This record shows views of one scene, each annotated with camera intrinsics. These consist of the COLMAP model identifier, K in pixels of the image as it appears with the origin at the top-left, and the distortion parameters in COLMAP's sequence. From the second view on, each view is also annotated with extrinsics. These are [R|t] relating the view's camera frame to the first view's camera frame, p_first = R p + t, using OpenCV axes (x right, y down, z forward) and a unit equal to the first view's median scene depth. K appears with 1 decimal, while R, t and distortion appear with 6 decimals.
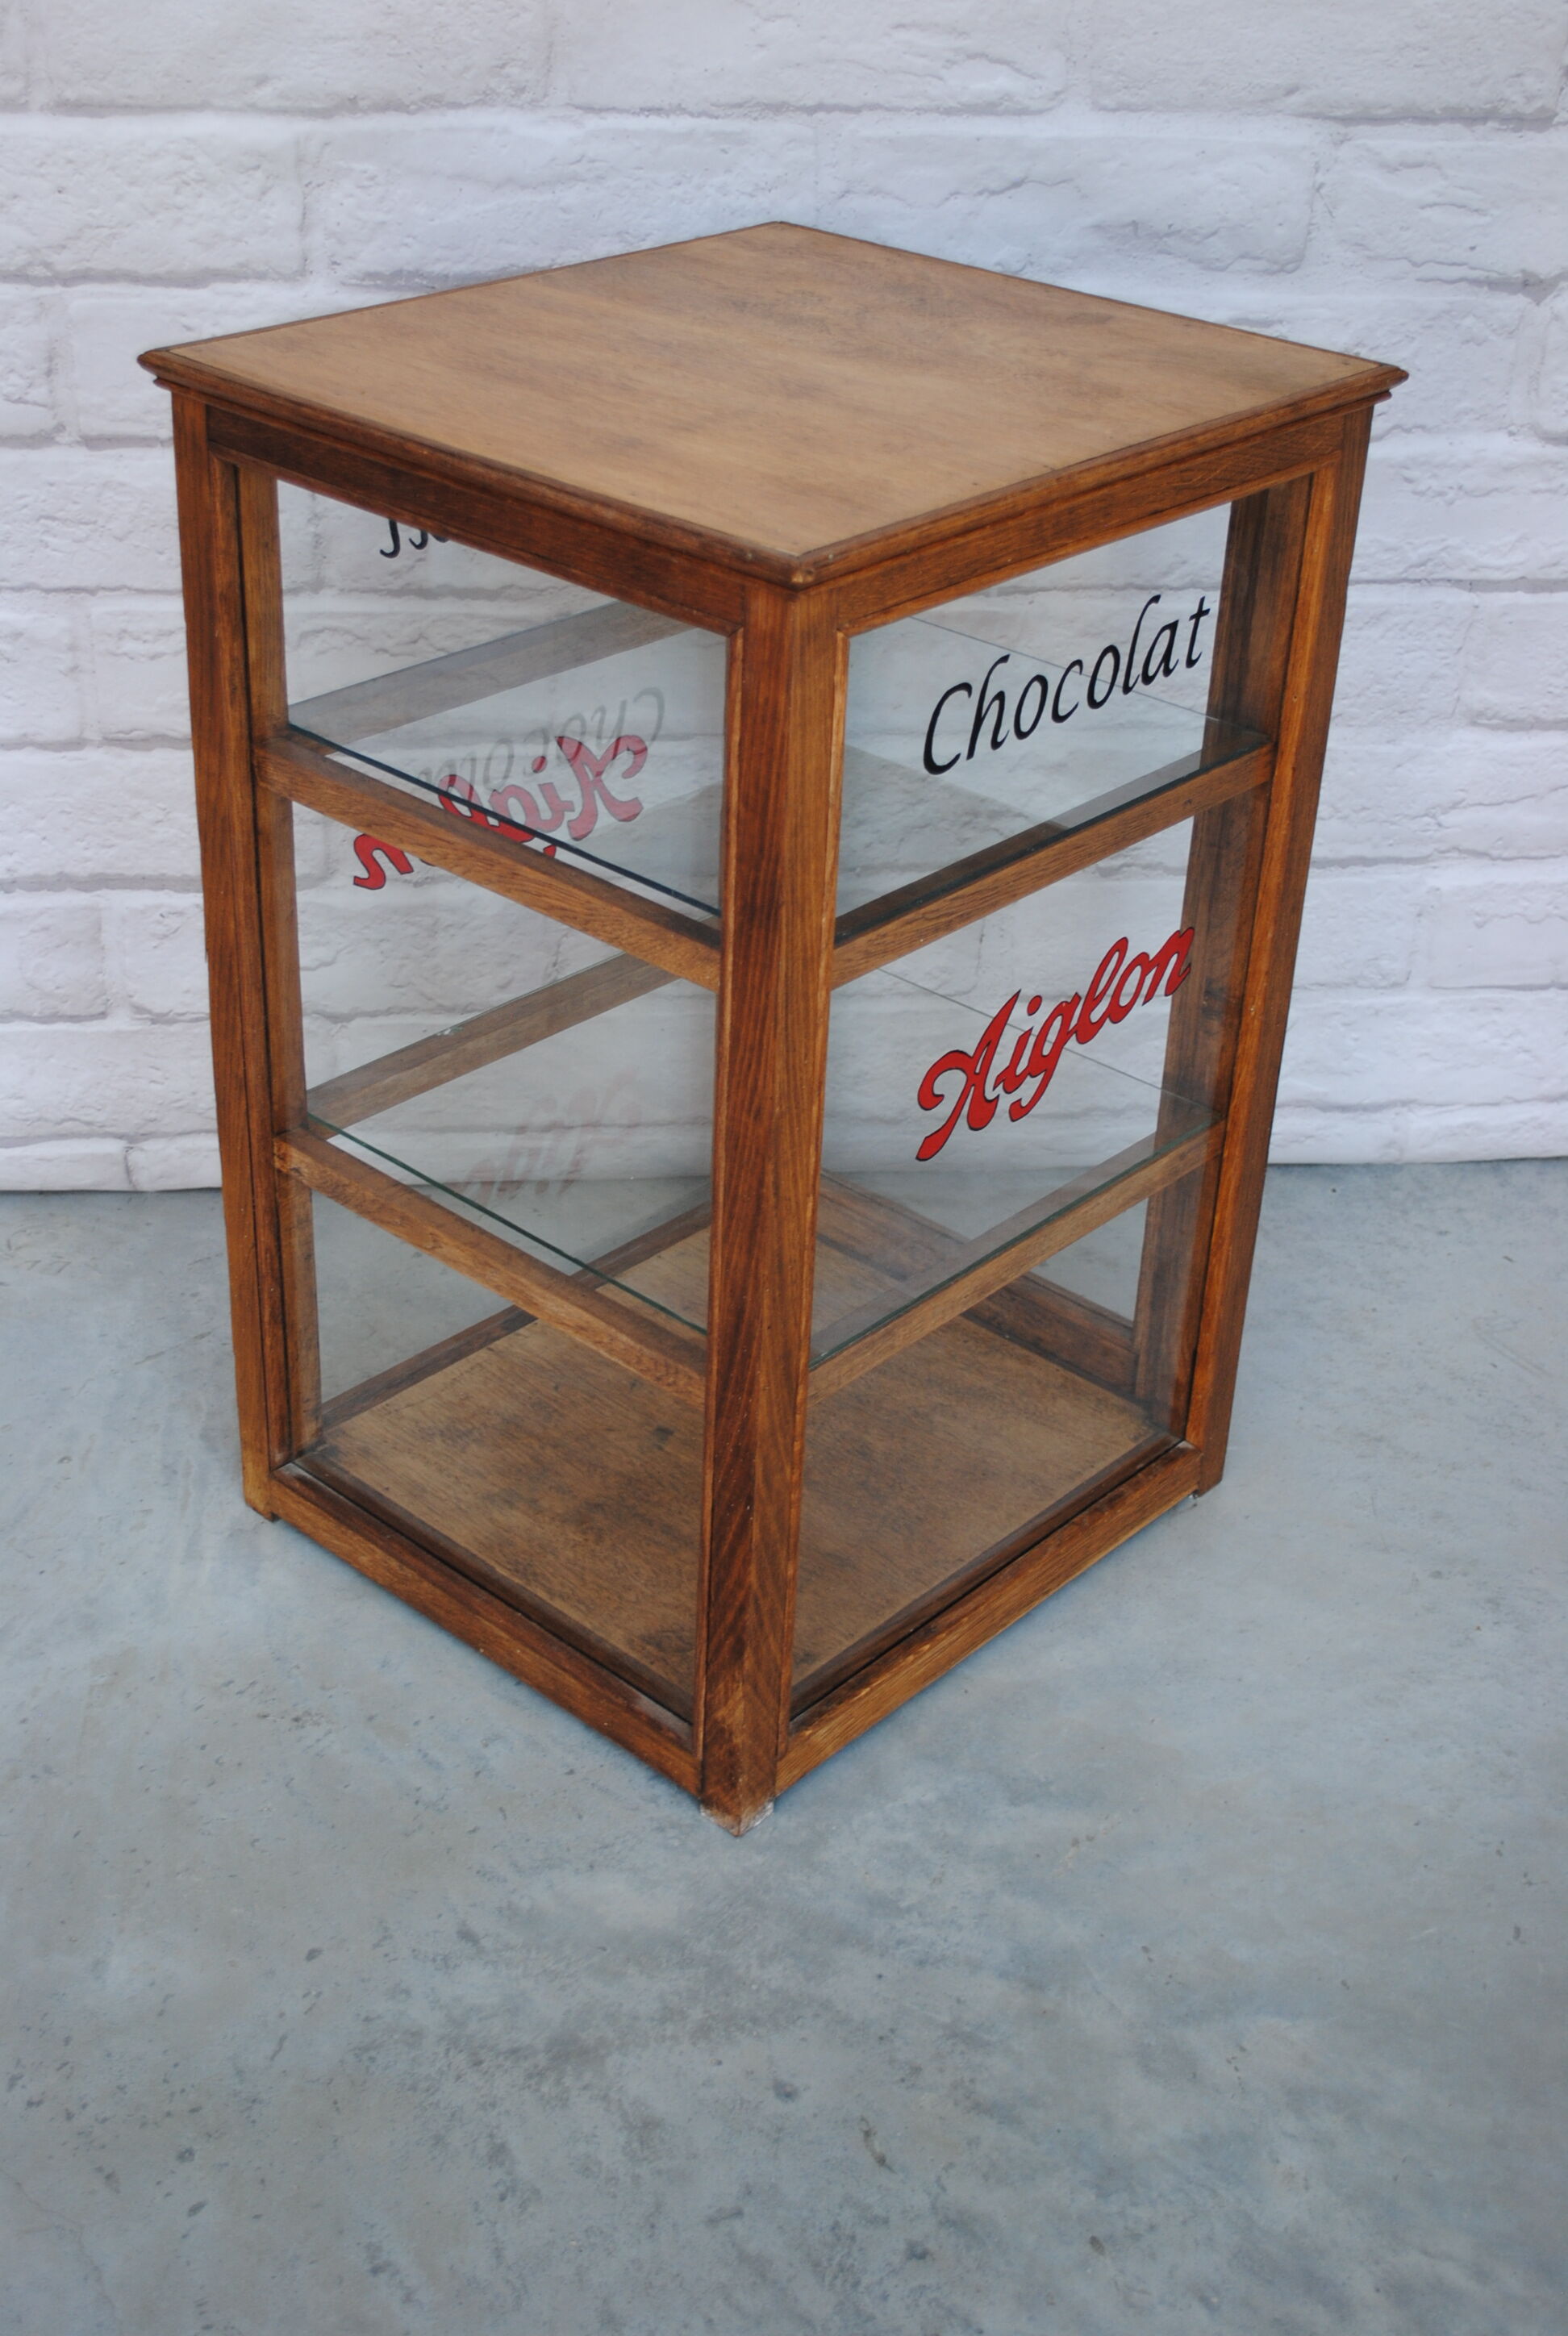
lens RADIAL K [[2892.1, 0, 784.0], [0, 2892.1, 1168.0], [0, 0, 1]] dist [-0.059006, -0.004111]
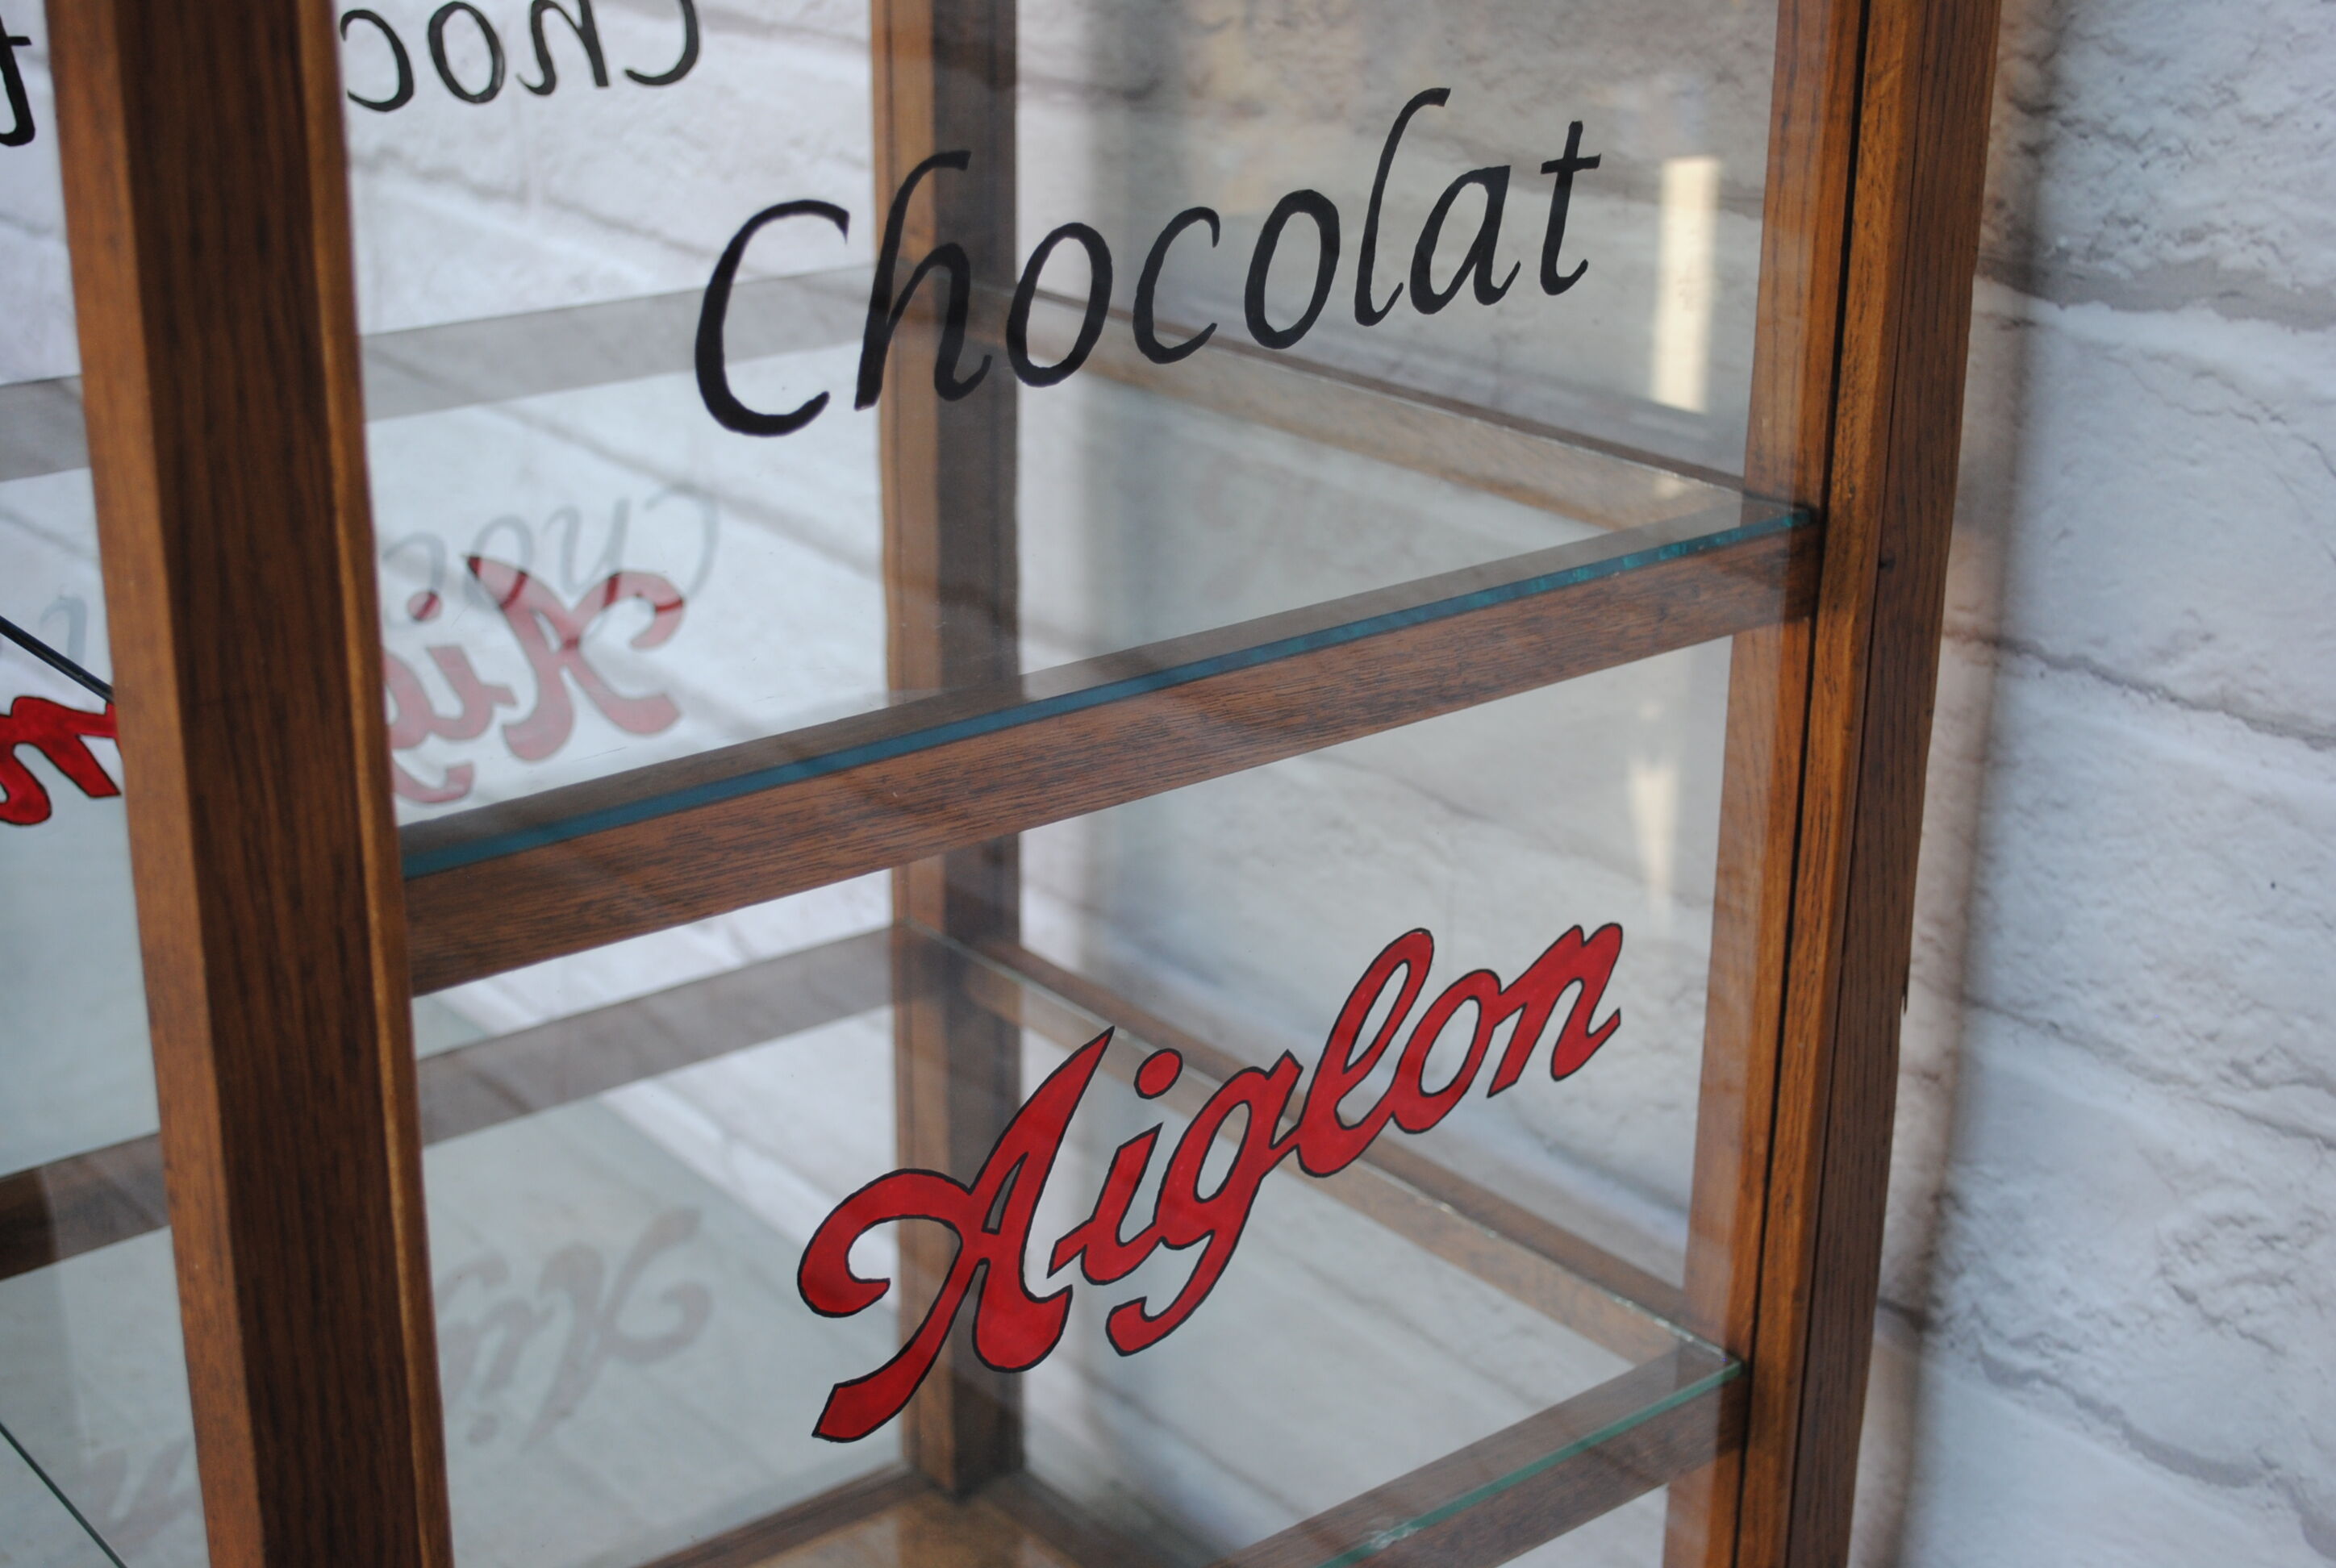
lens RADIAL K [[3140.7, 0, 1168.0], [0, 3140.7, 784.0], [0, 0, 1]] dist [0.012165, -0.052377]
pose [[0.988685, 0.019808, -0.148695, 0.154041], [-0.045647, 0.983963, -0.172435, -0.019298], [0.142895, 0.177271, 0.973733, 0.549276]]
